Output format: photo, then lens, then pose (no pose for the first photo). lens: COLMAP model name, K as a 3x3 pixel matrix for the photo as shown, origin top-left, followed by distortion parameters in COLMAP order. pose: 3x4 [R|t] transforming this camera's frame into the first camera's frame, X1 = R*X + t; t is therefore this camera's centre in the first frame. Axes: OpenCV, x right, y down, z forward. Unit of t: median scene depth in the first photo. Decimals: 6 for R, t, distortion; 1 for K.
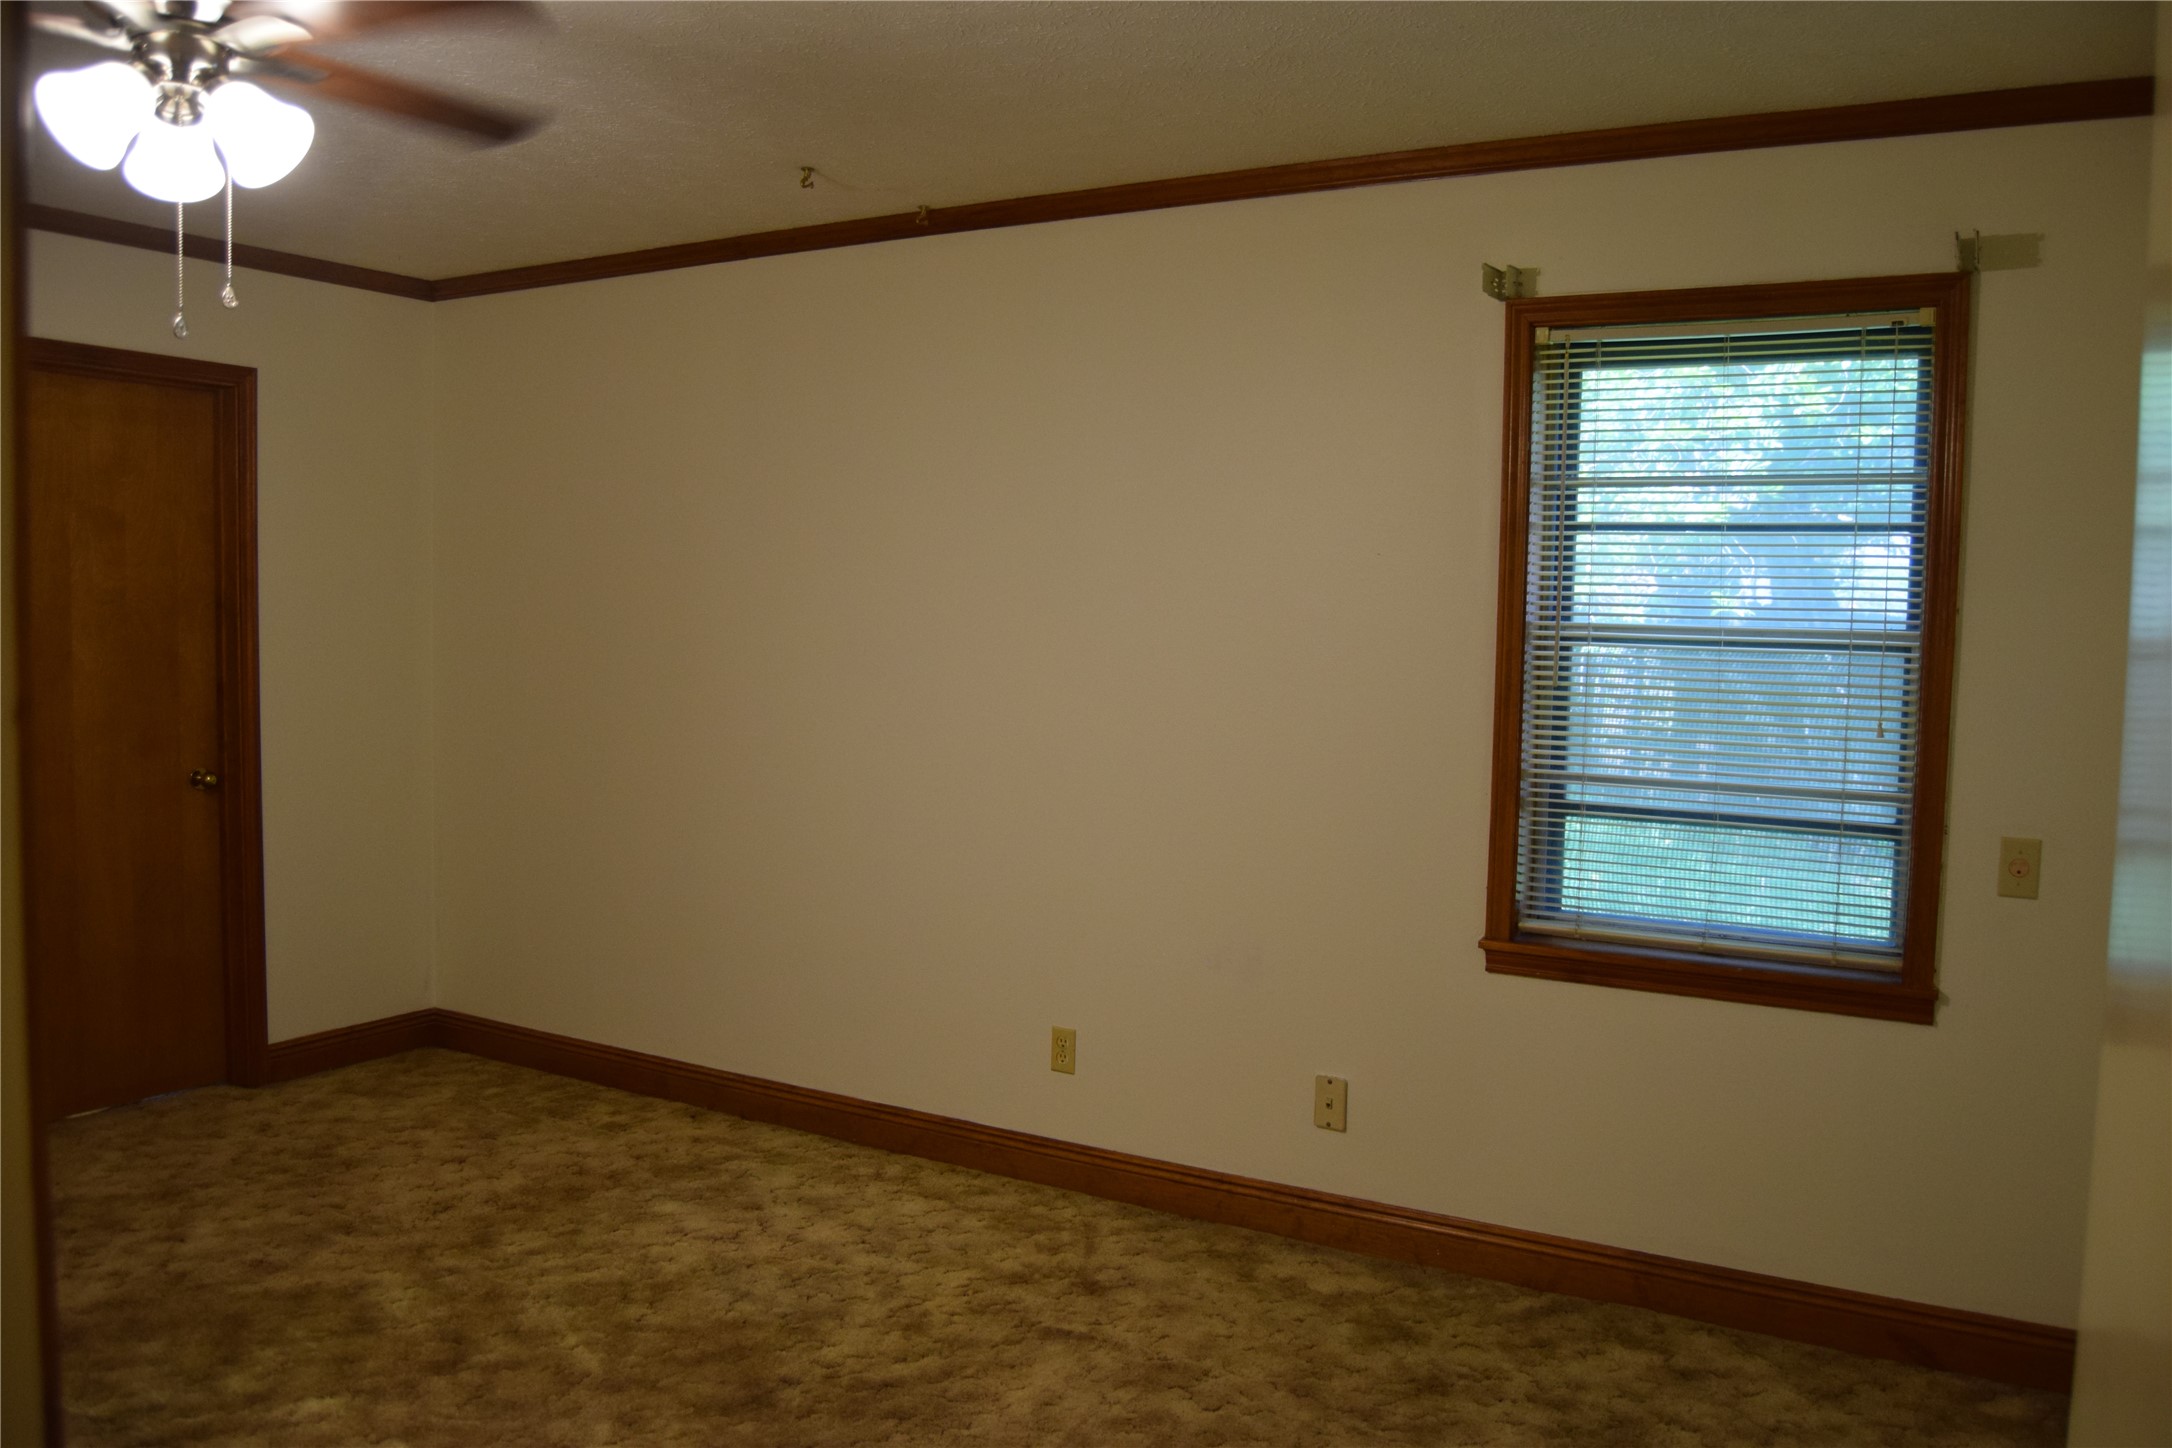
lens RADIAL K [[1767.3, 0, 1086.0], [0, 1767.3, 724.0], [0, 0, 1]] dist [-0.002761, -0.002950]
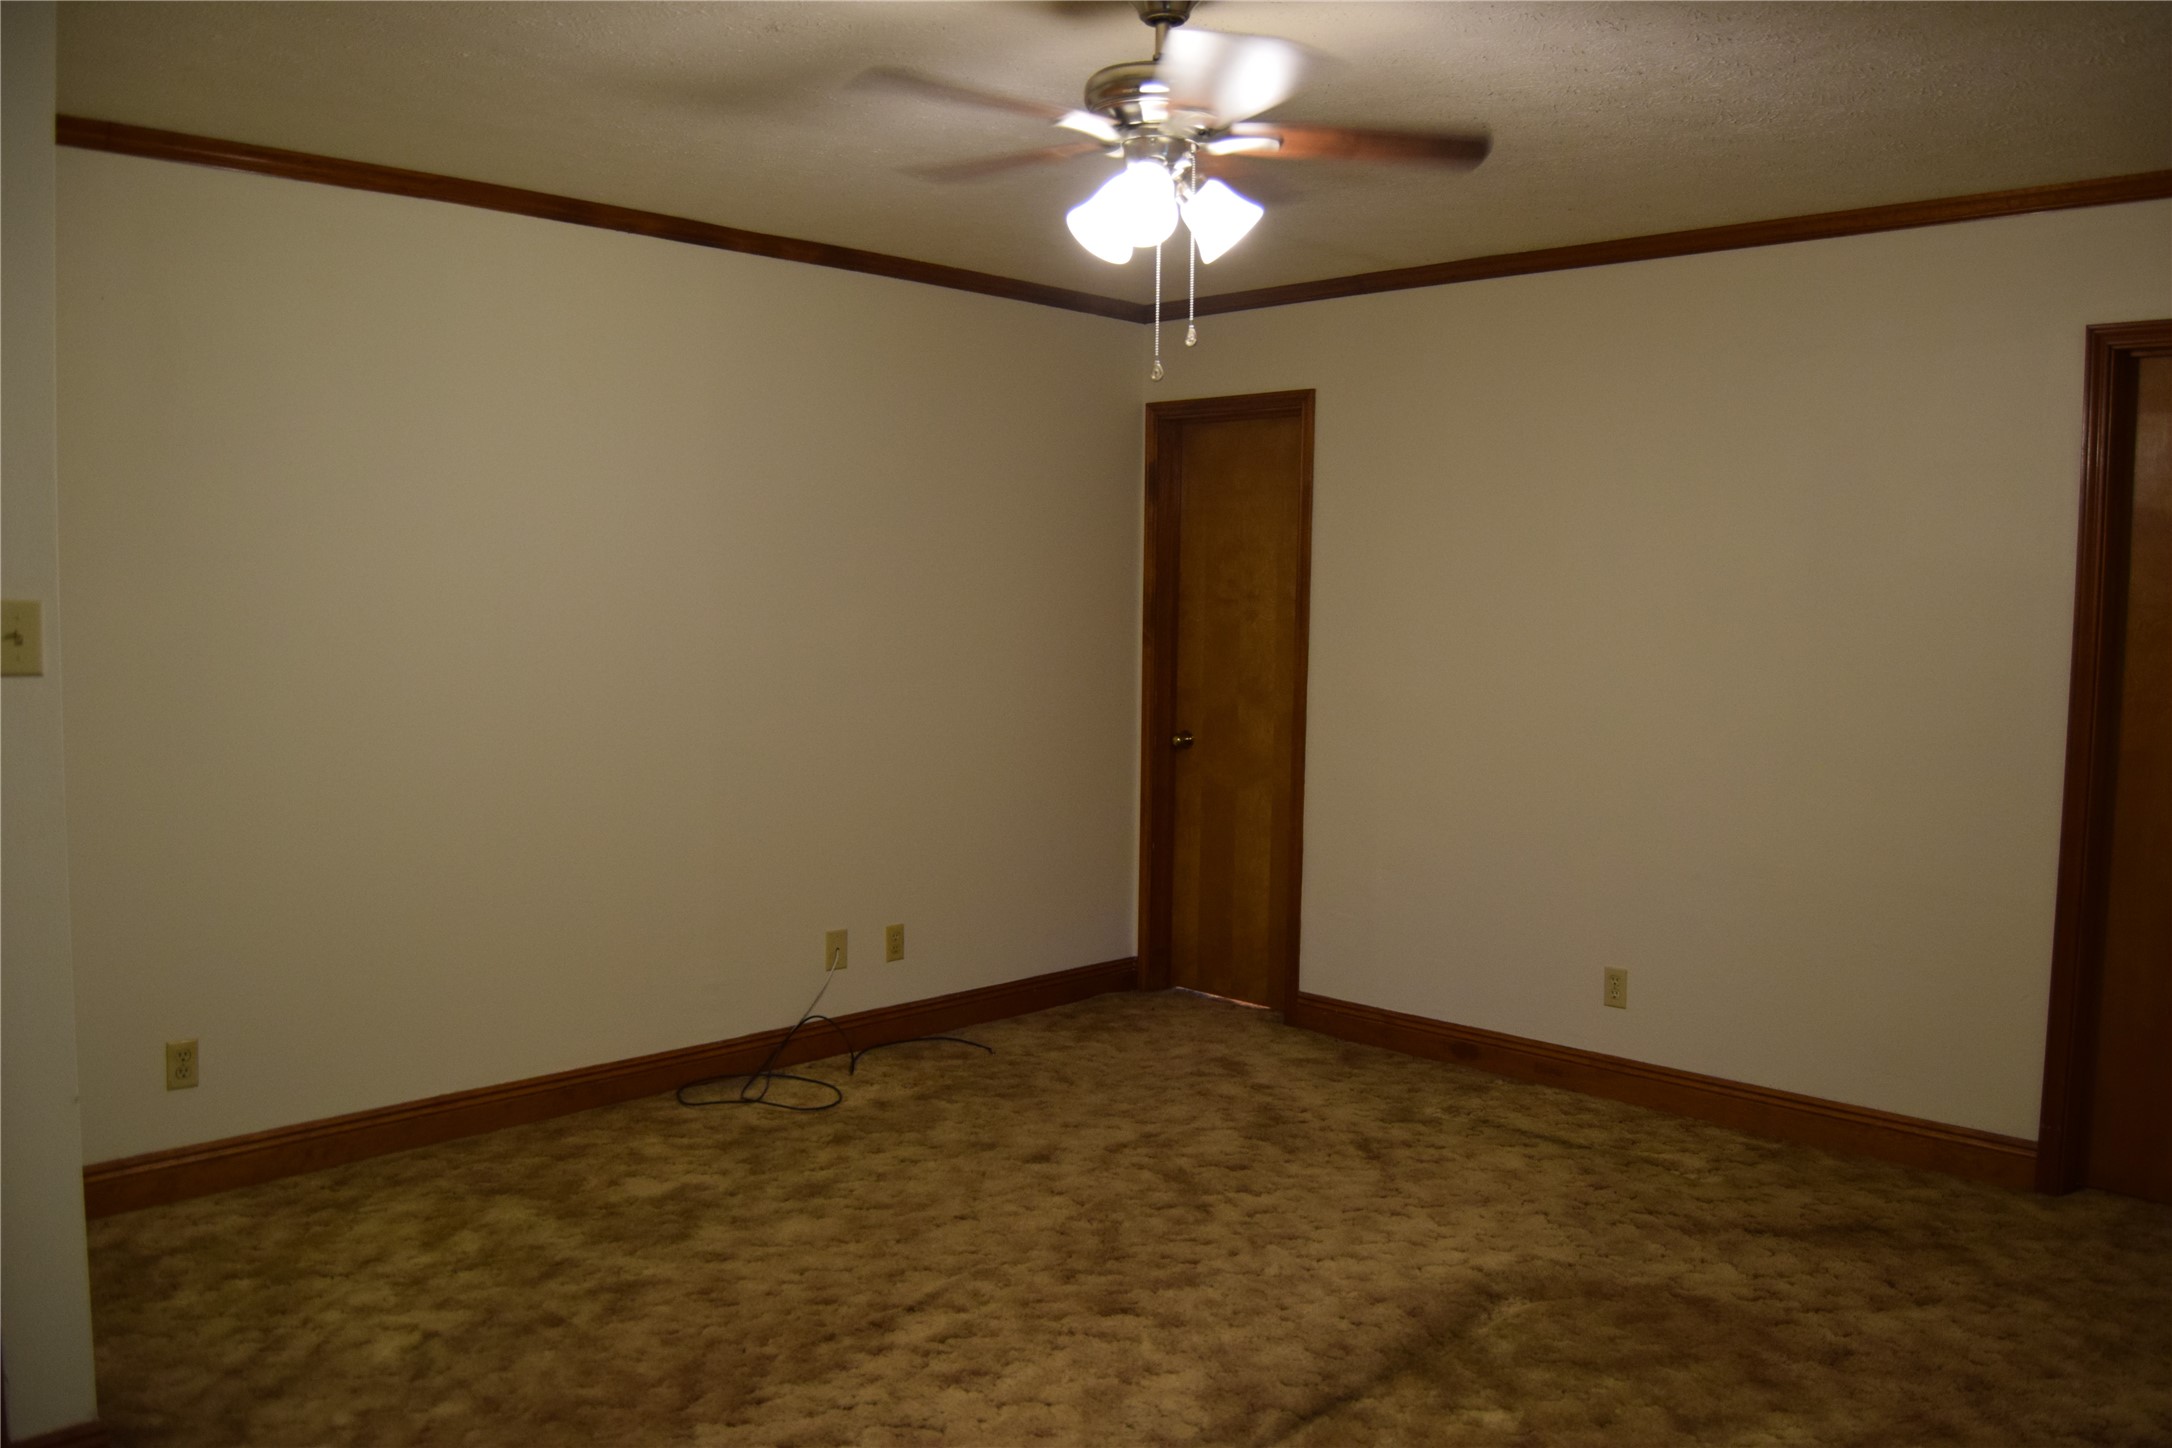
lens RADIAL K [[1767.3, 0, 1086.0], [0, 1767.3, 724.0], [0, 0, 1]] dist [-0.002761, -0.002950]
pose [[-0.221295, 0.056602, -0.973563, 0.538307], [-0.071435, 0.994691, 0.074068, -0.054828], [0.972587, 0.085937, -0.216077, 0.928921]]
